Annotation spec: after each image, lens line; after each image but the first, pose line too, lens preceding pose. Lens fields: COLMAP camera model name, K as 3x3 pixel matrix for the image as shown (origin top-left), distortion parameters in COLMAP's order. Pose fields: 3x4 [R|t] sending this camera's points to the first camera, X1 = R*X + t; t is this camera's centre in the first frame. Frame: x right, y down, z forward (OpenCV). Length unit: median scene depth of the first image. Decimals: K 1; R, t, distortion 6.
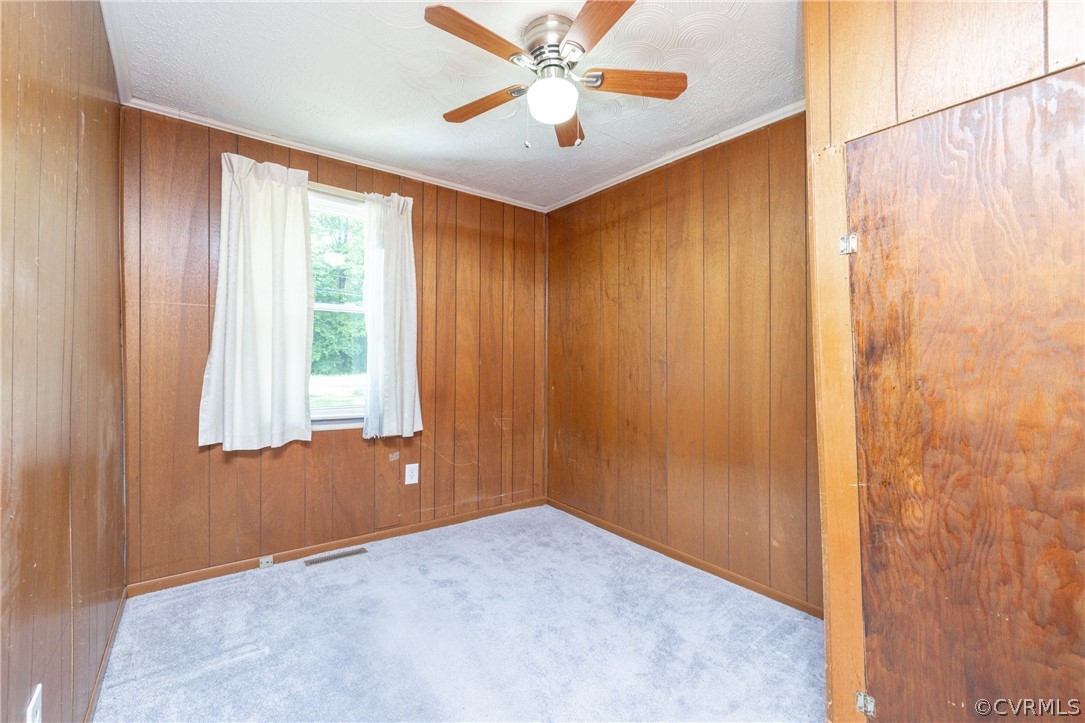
lens RADIAL K [[461.0, 0, 525.9], [0, 461.0, 329.9], [0, 0, 1]] dist [-0.011364, -0.000093]
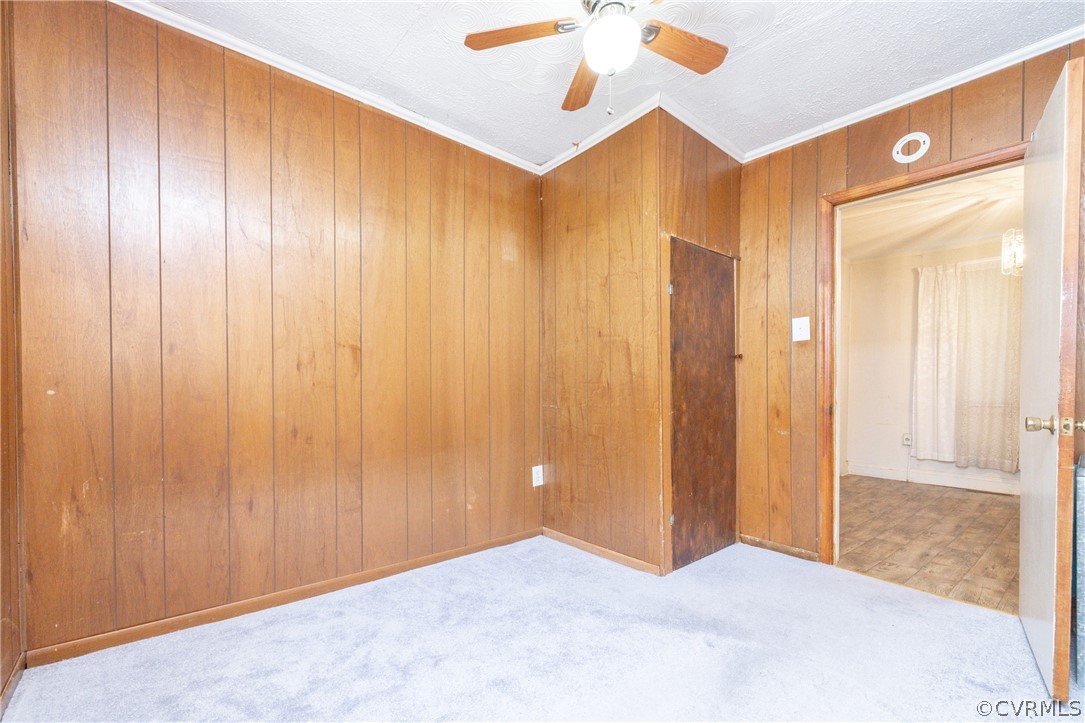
lens RADIAL K [[461.4, 0, 540.2], [0, 461.4, 375.5], [0, 0, 1]] dist [0.001260, 0.000131]
pose [[-0.074036, 0.012658, 0.997175, -0.646089], [-0.070880, 0.997324, -0.017923, 0.134315], [-0.994733, -0.072007, -0.072941, 0.911200]]
